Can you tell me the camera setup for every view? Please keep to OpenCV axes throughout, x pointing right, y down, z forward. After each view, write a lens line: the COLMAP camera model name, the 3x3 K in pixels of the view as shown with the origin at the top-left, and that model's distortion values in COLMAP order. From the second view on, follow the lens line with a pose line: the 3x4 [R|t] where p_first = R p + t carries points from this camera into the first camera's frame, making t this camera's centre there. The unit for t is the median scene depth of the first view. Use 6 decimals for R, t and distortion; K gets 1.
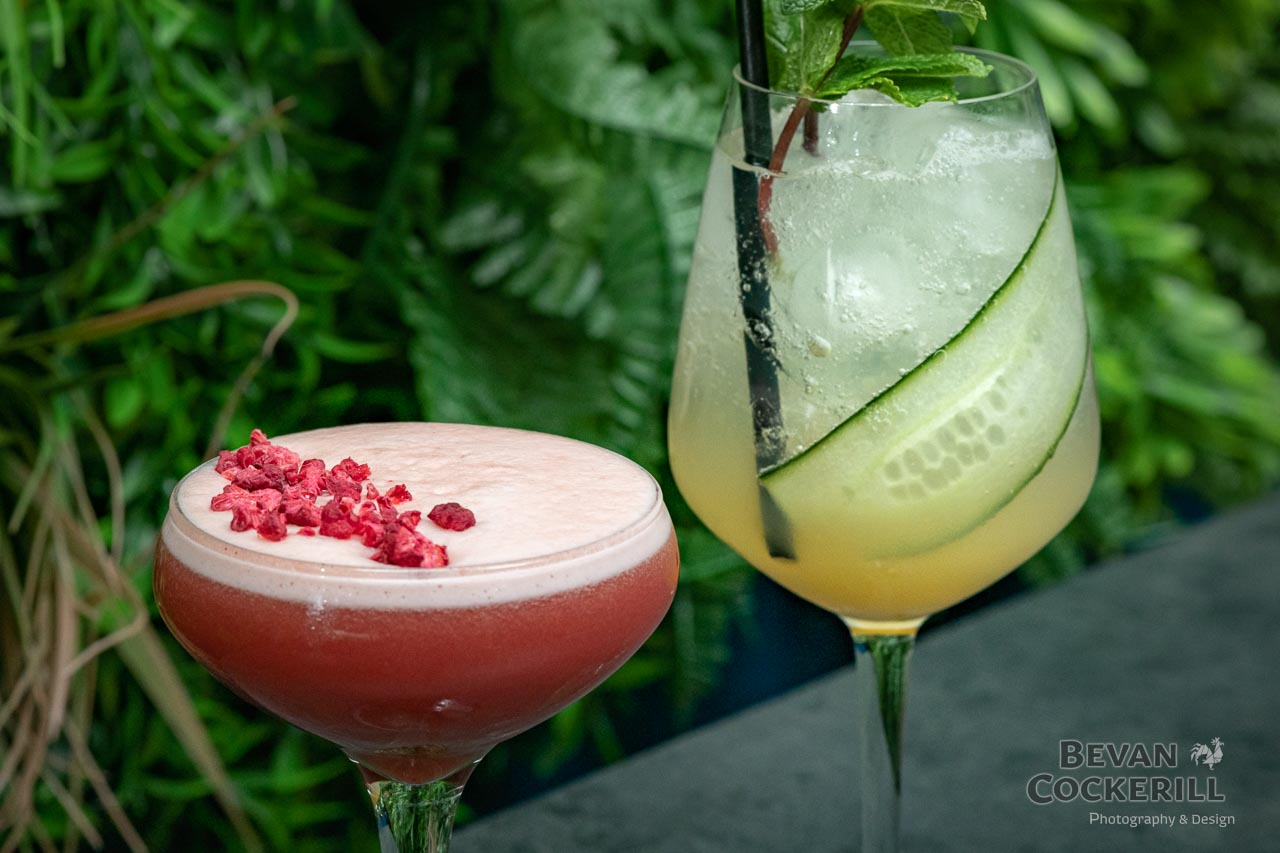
lens RADIAL K [[3740.9, 0, 640.0], [0, 3740.9, 426.5], [0, 0, 1]] dist [-0.131270, -2.079057]
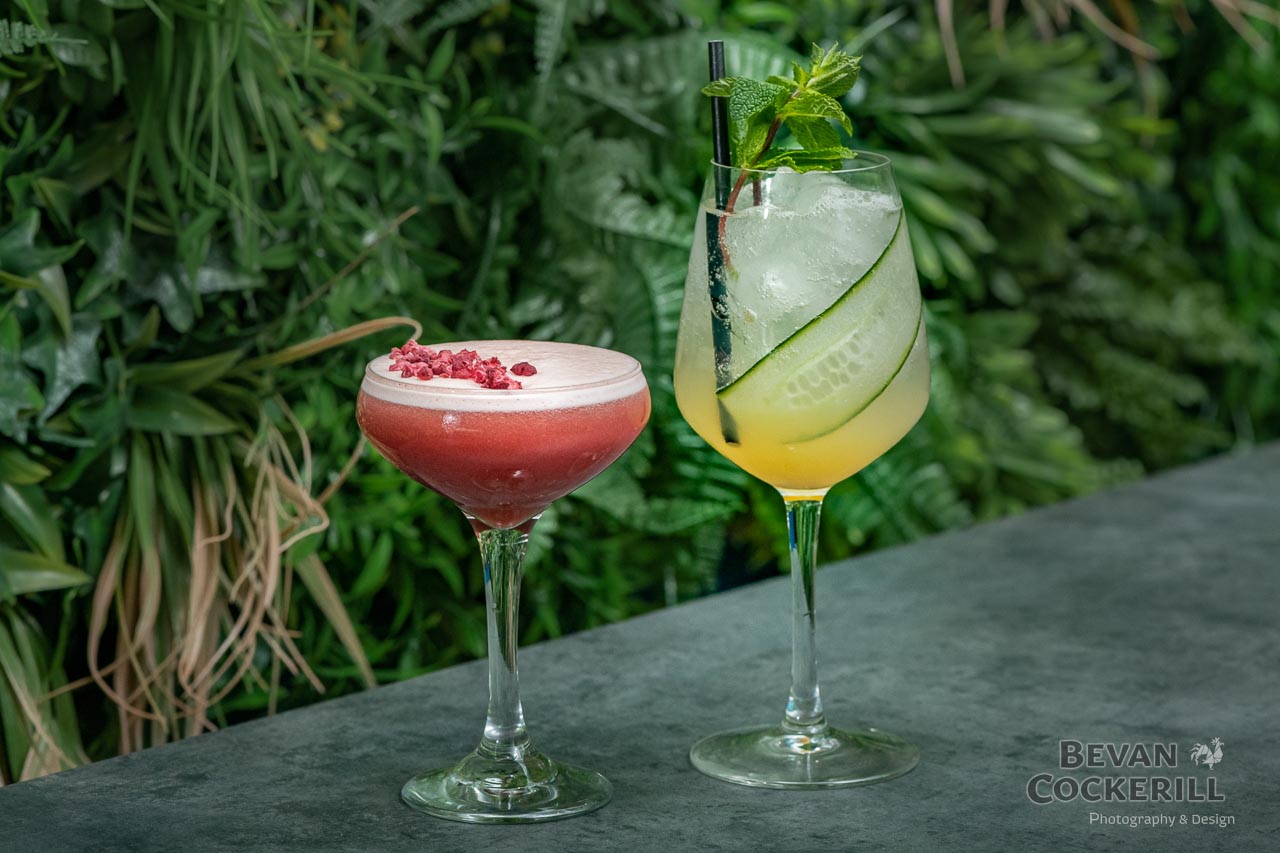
lens RADIAL K [[3874.9, 0, 640.0], [0, 3874.9, 426.5], [0, 0, 1]] dist [-1.396010, -0.352571]
pose [[0.999918, -0.004074, -0.012156, 0.020081], [0.002685, 0.993688, -0.112148, 0.176468], [0.012537, 0.112106, 0.993617, -0.580993]]
